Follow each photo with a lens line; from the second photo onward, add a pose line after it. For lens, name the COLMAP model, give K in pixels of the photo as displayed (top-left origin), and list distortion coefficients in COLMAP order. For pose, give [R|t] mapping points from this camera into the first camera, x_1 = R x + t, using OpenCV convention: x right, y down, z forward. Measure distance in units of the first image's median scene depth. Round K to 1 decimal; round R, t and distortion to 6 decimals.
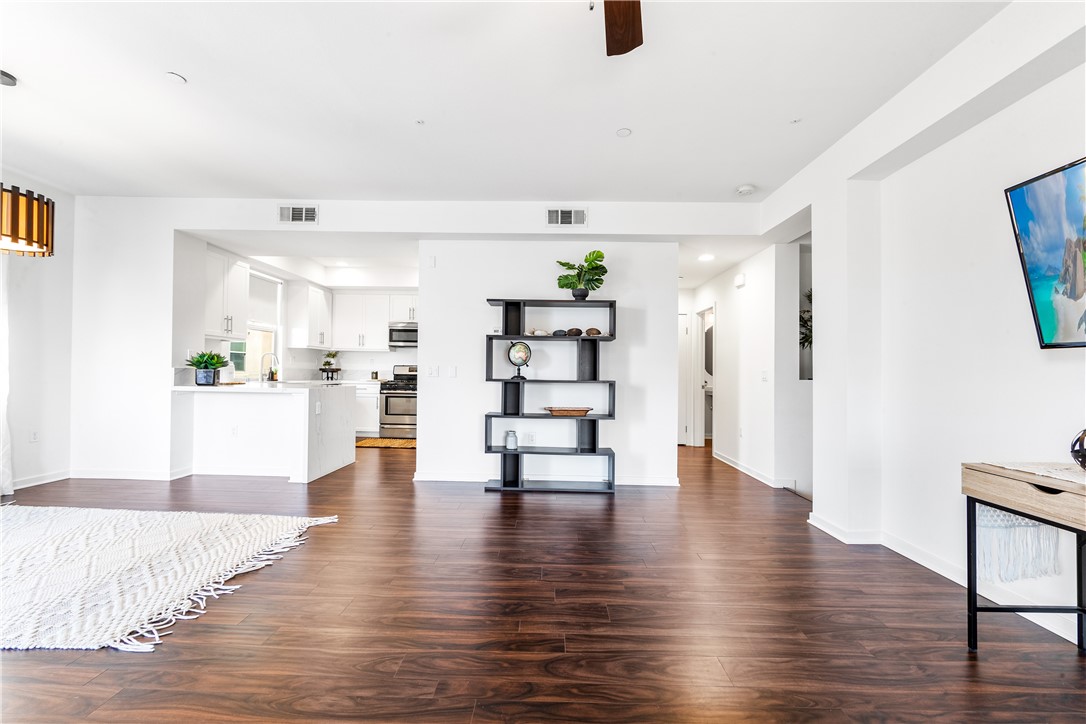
lens RADIAL K [[431.4, 0, 547.7], [0, 431.4, 367.8], [0, 0, 1]] dist [0.000007, 0.000011]
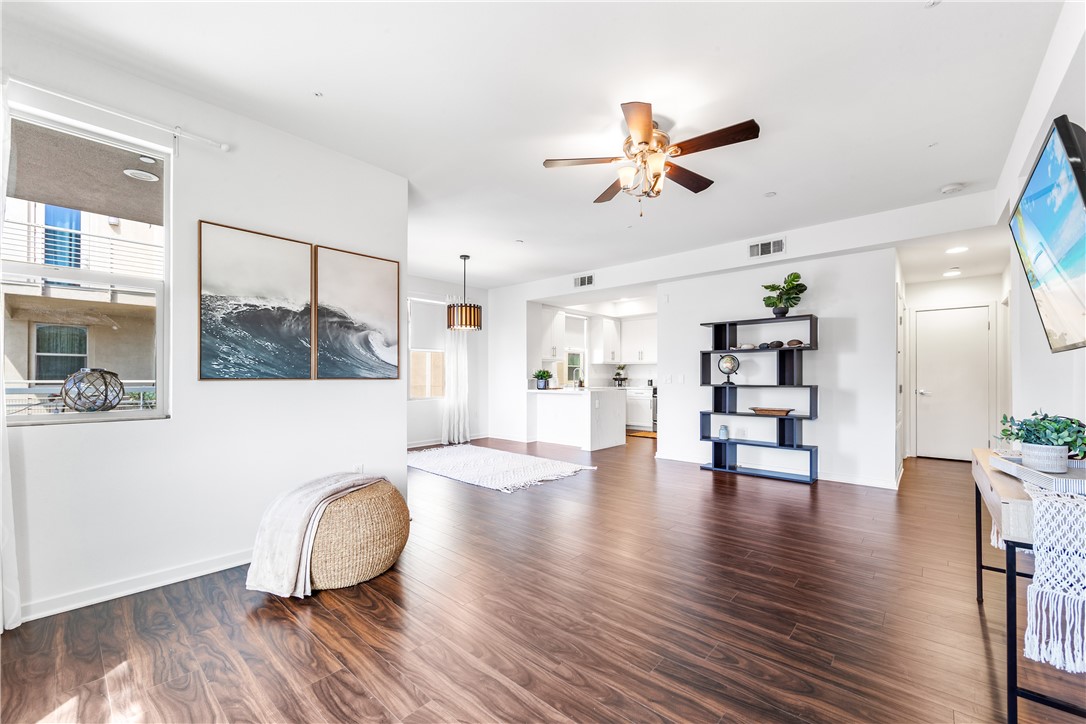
lens RADIAL K [[431.4, 0, 547.7], [0, 431.4, 367.8], [0, 0, 1]] dist [0.000007, 0.000011]
pose [[0.763328, -0.030624, -0.645285, 0.338422], [0.018935, 0.999507, -0.025037, -0.000862], [0.645734, 0.006893, 0.763532, -0.296218]]
